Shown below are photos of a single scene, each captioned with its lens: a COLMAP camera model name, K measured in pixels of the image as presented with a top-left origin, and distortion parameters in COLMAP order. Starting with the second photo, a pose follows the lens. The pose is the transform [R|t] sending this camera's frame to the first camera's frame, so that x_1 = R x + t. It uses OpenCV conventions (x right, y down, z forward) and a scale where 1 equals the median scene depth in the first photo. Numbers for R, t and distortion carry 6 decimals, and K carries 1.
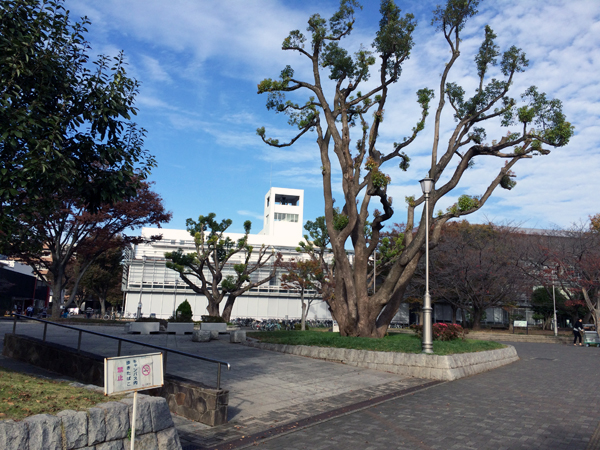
lens RADIAL K [[505.7, 0, 300.0], [0, 505.7, 225.0], [0, 0, 1]] dist [-0.002540, -0.000286]
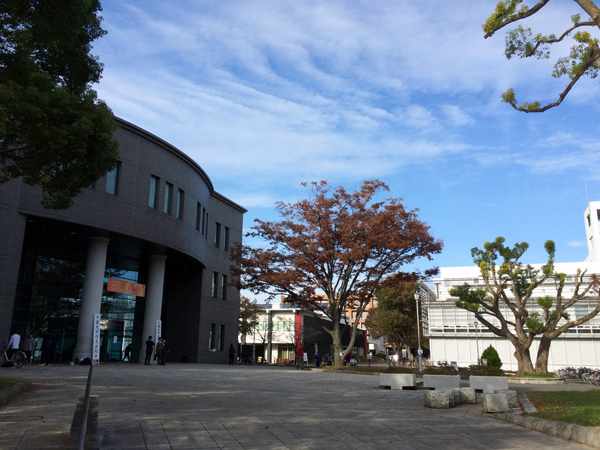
lens RADIAL K [[502.6, 0, 300.0], [0, 502.6, 225.0], [0, 0, 1]] dist [0.018571, 0.002134]
pose [[0.809636, -0.149073, -0.567685, 0.028825], [0.097869, 0.987956, -0.119854, 0.021915], [0.578715, 0.041479, 0.814475, 0.136632]]
